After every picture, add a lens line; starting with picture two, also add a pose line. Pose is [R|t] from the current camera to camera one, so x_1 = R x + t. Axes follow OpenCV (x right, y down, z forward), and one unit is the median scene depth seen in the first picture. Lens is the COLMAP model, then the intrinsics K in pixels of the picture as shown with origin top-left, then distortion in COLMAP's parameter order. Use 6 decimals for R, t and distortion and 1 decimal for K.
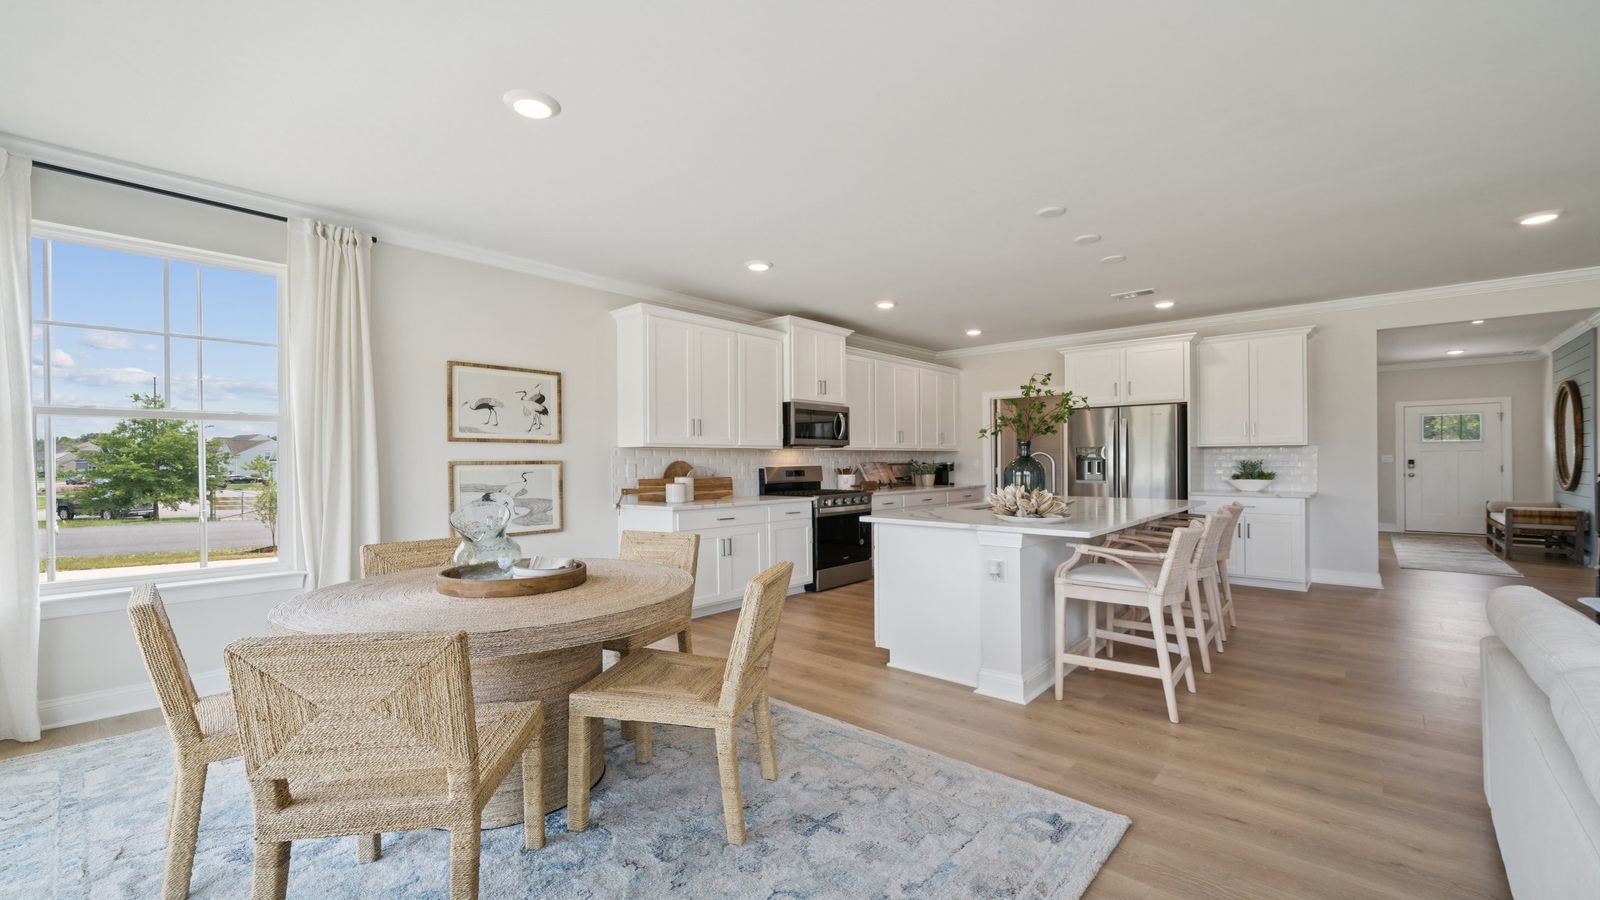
lens RADIAL K [[647.6, 0, 789.9], [0, 647.6, 463.6], [0, 0, 1]] dist [-0.000064, 0.000008]
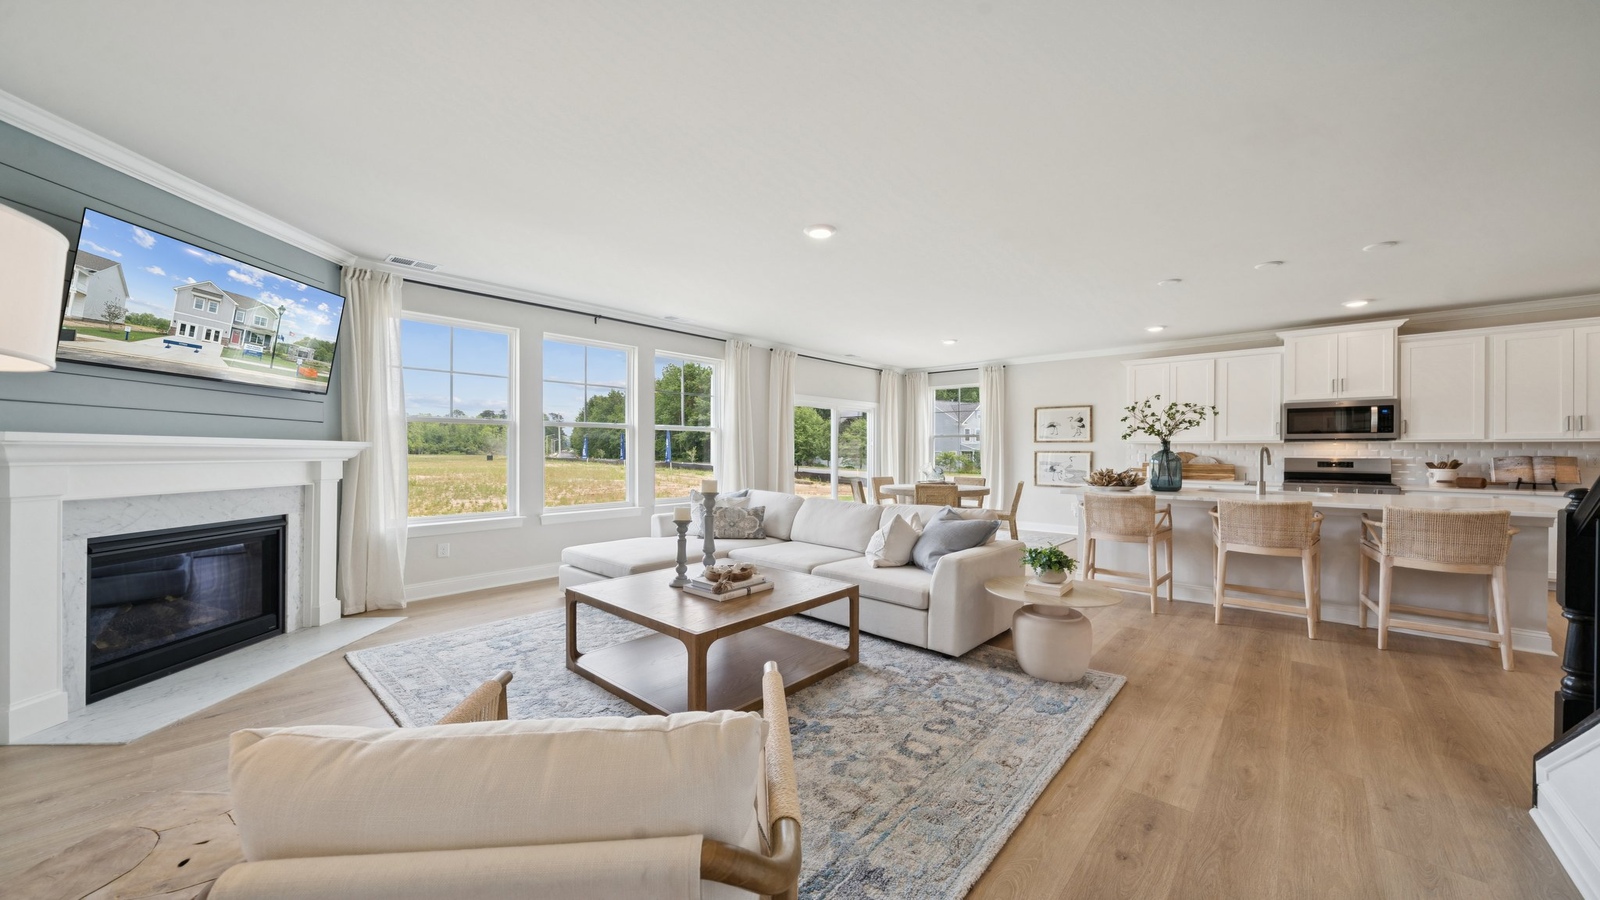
lens RADIAL K [[556.0, 0, 796.2], [0, 556.0, 450.3], [0, 0, 1]] dist [-0.004912, -0.000101]
pose [[-0.000496, 0.006791, -0.999977, 1.087965], [-0.007557, 0.999948, 0.006794, -0.009811], [0.999971, 0.007560, -0.000445, 0.108875]]
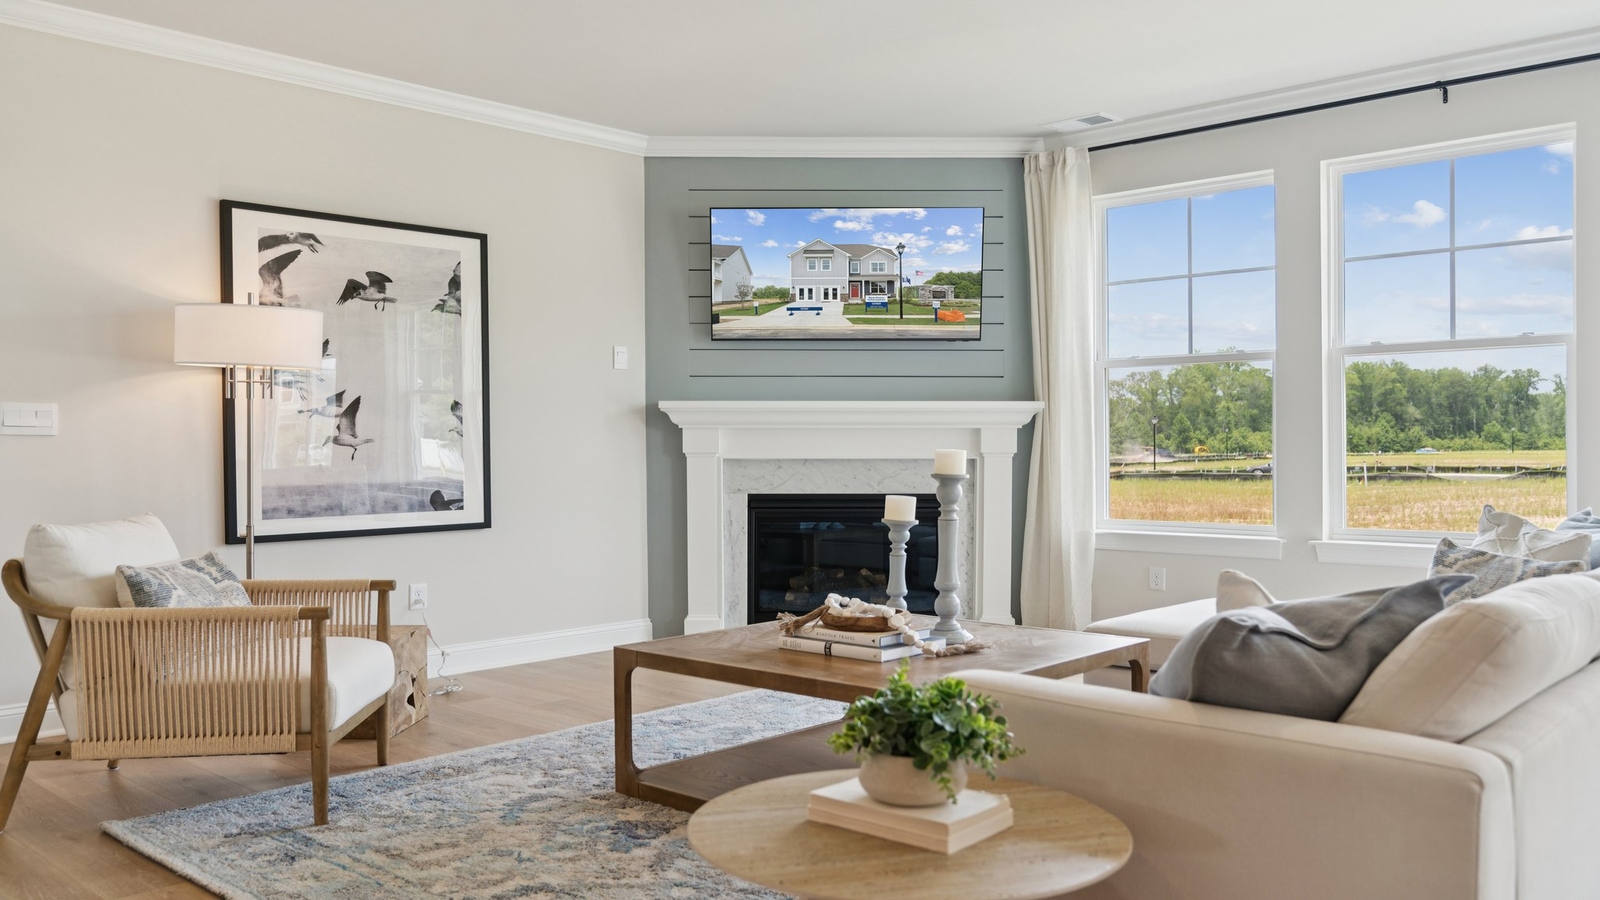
lens RADIAL K [[1275.0, 0, 800.0], [0, 1275.0, 450.0], [0, 0, 1]] dist [-0.006840, -0.000400]
pose [[-0.999866, 0.013057, 0.009912, 0.580071], [0.013153, 0.999867, 0.009680, 0.018179], [-0.009785, 0.009809, -0.999904, 0.706820]]
